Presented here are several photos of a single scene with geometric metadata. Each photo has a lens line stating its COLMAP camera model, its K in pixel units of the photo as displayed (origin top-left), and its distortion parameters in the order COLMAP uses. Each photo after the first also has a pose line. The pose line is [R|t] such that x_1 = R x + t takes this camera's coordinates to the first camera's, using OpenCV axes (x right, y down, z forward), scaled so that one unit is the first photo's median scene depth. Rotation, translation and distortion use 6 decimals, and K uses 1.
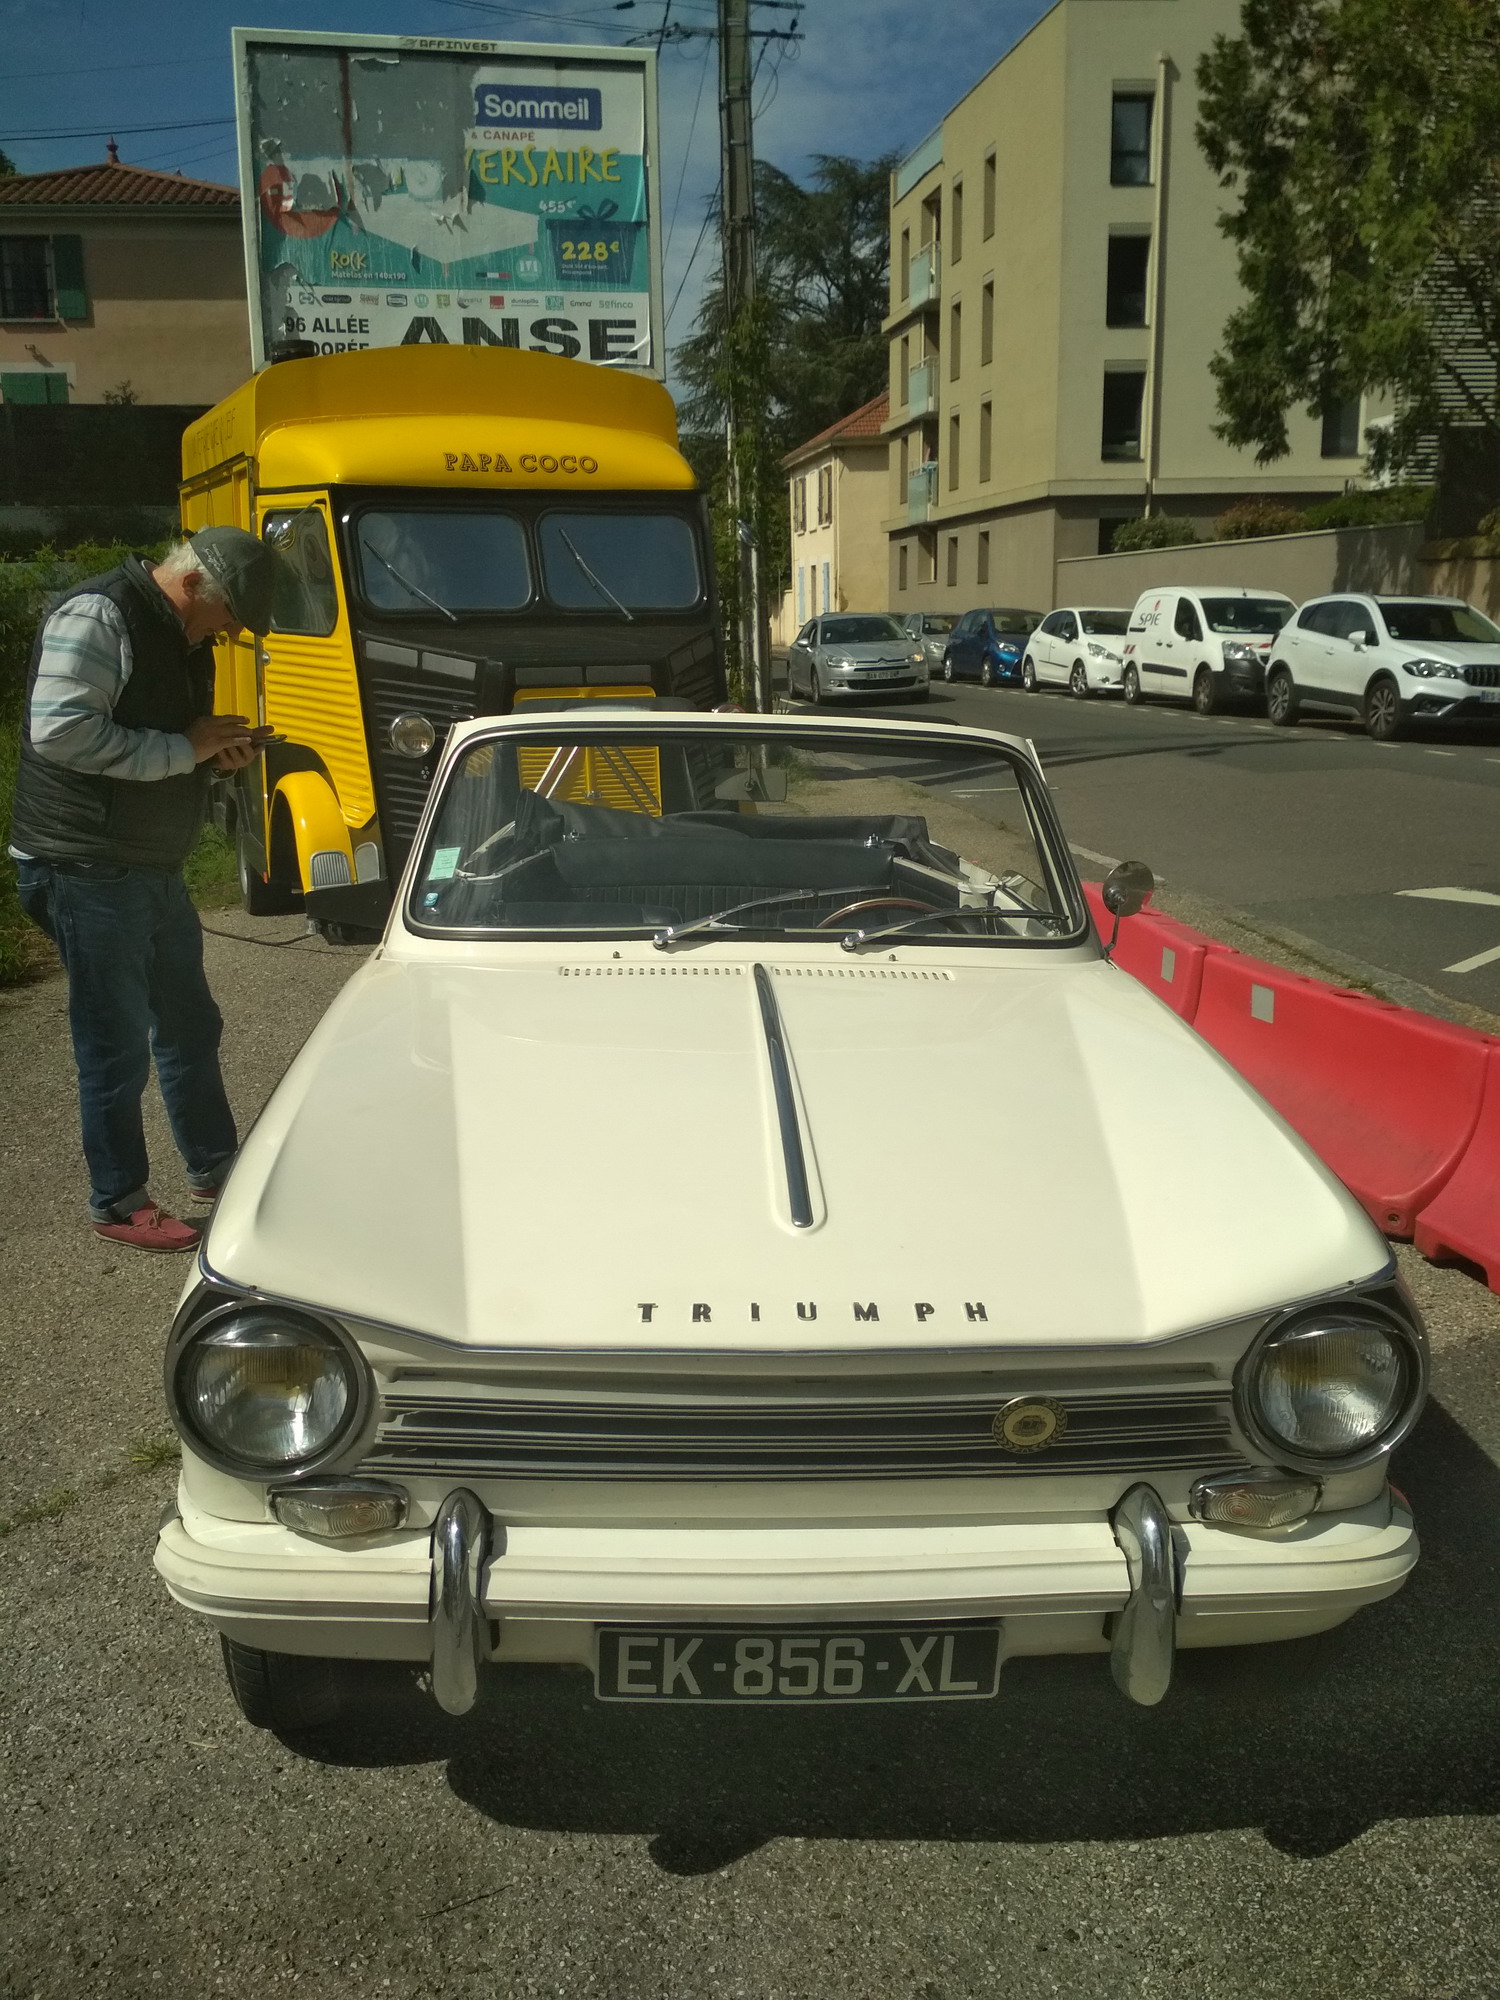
lens RADIAL K [[1761.6, 0, 794.6], [0, 1761.6, 998.5], [0, 0, 1]] dist [0.076291, -0.173180]
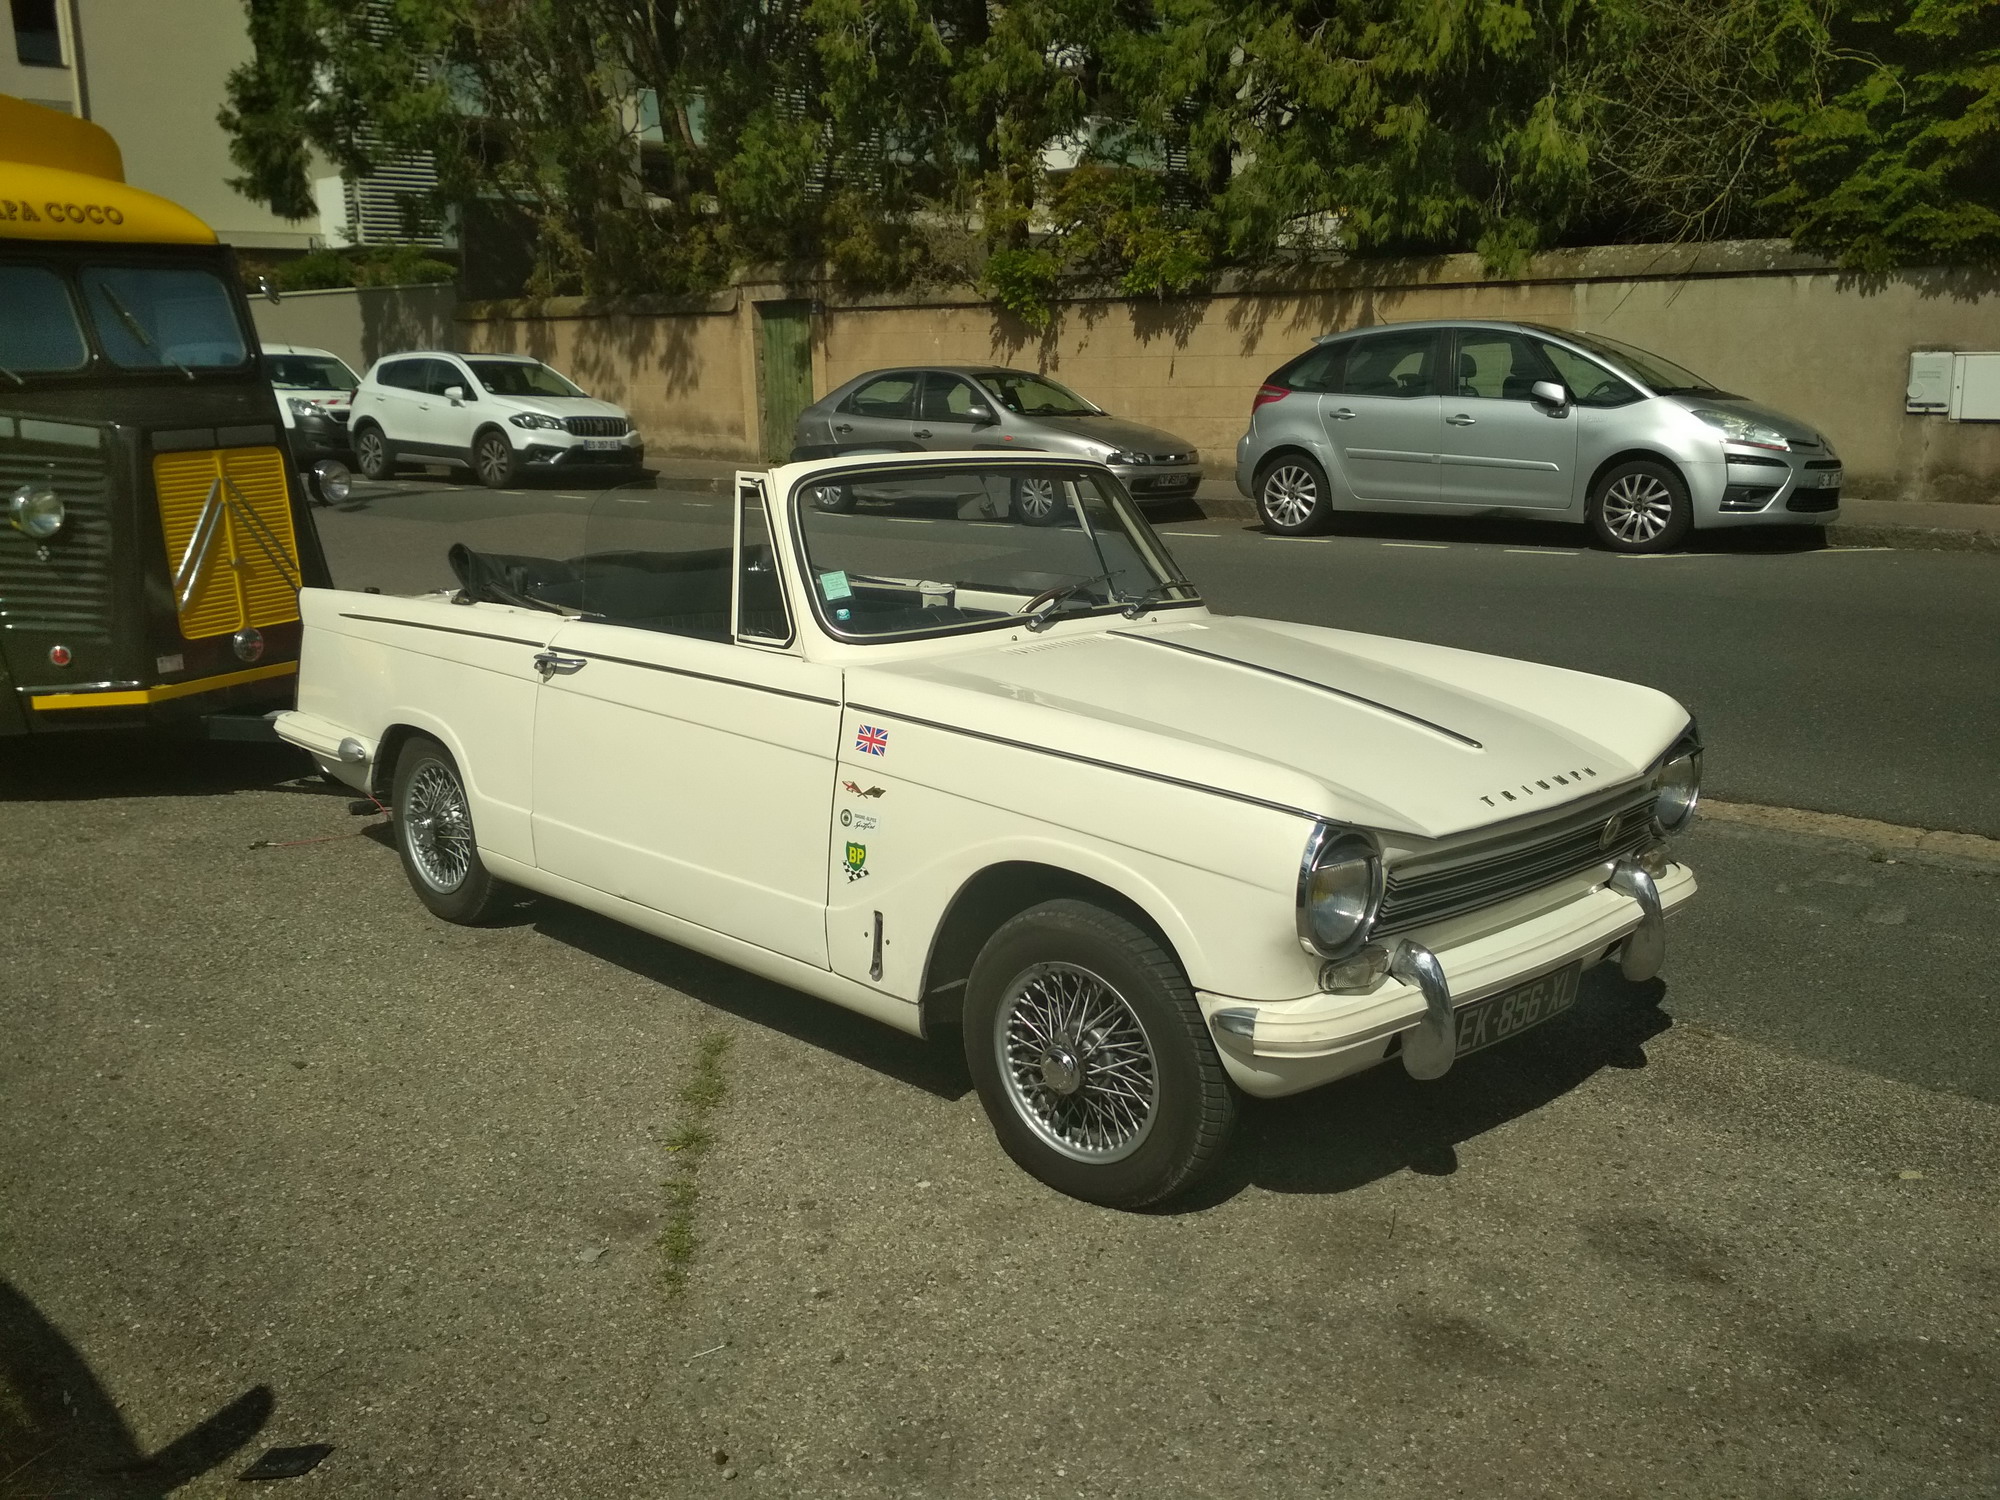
lens RADIAL K [[1761.6, 0, 994.8], [0, 1761.6, 718.7], [0, 0, 1]] dist [0.076291, -0.173180]
pose [[0.750818, -0.131632, 0.647260, -0.151354], [0.144003, 0.988990, 0.034087, -0.001974], [-0.644620, 0.067614, 0.761507, 0.004328]]
